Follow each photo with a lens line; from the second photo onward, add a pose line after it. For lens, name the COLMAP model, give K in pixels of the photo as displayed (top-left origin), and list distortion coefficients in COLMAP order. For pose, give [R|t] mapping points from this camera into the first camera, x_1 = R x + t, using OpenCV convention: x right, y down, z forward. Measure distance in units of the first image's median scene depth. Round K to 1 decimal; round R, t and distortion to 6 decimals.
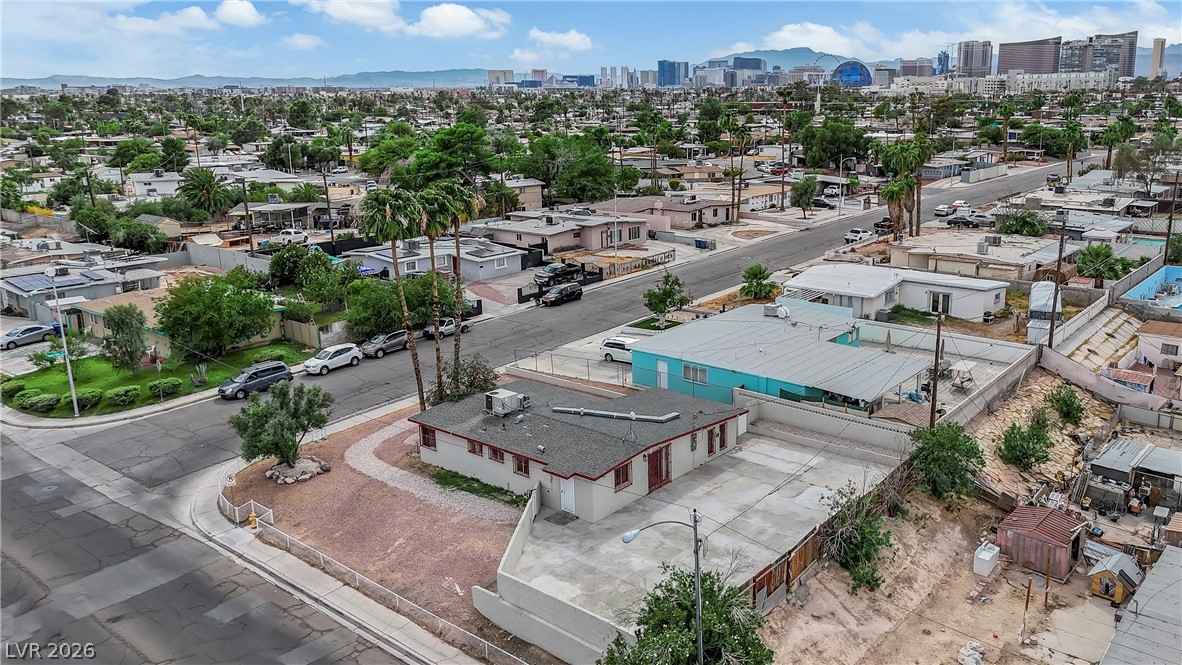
lens RADIAL K [[835.5, 0, 591.0], [0, 835.5, 332.5], [0, 0, 1]] dist [0.051014, -0.001778]
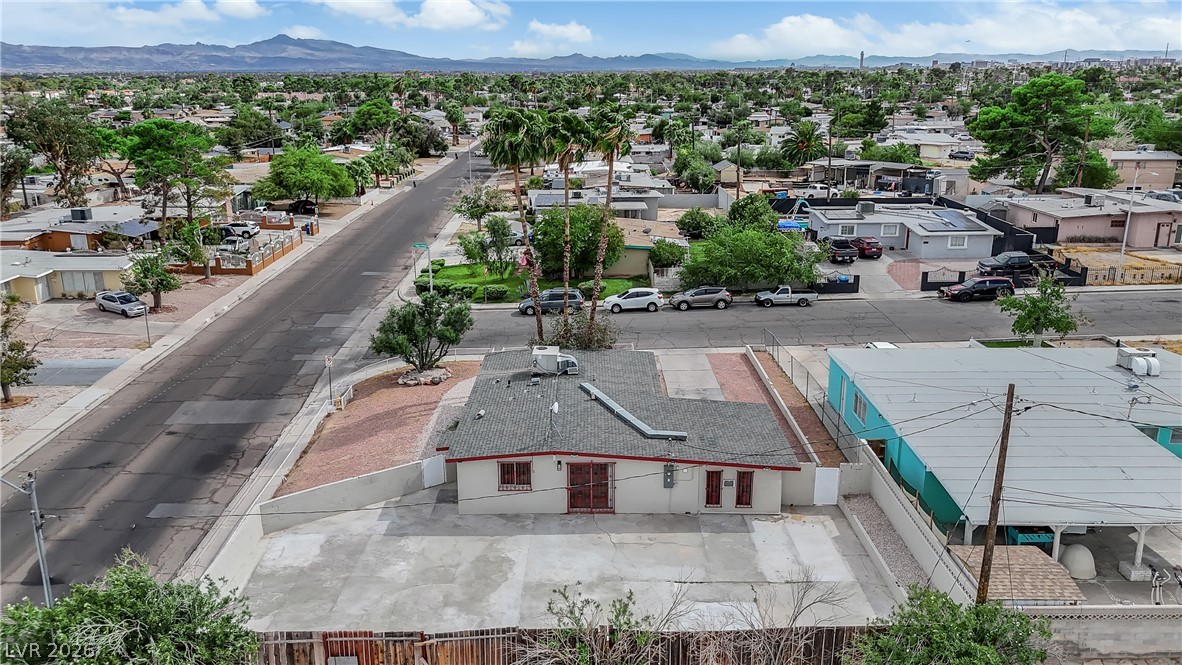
lens RADIAL K [[835.5, 0, 591.0], [0, 835.5, 332.5], [0, 0, 1]] dist [0.051014, -0.001778]
pose [[0.678332, 0.224536, -0.699607, 0.512569], [-0.198569, 0.972753, 0.119671, -0.056364], [0.707415, 0.057744, 0.704435, 0.412321]]
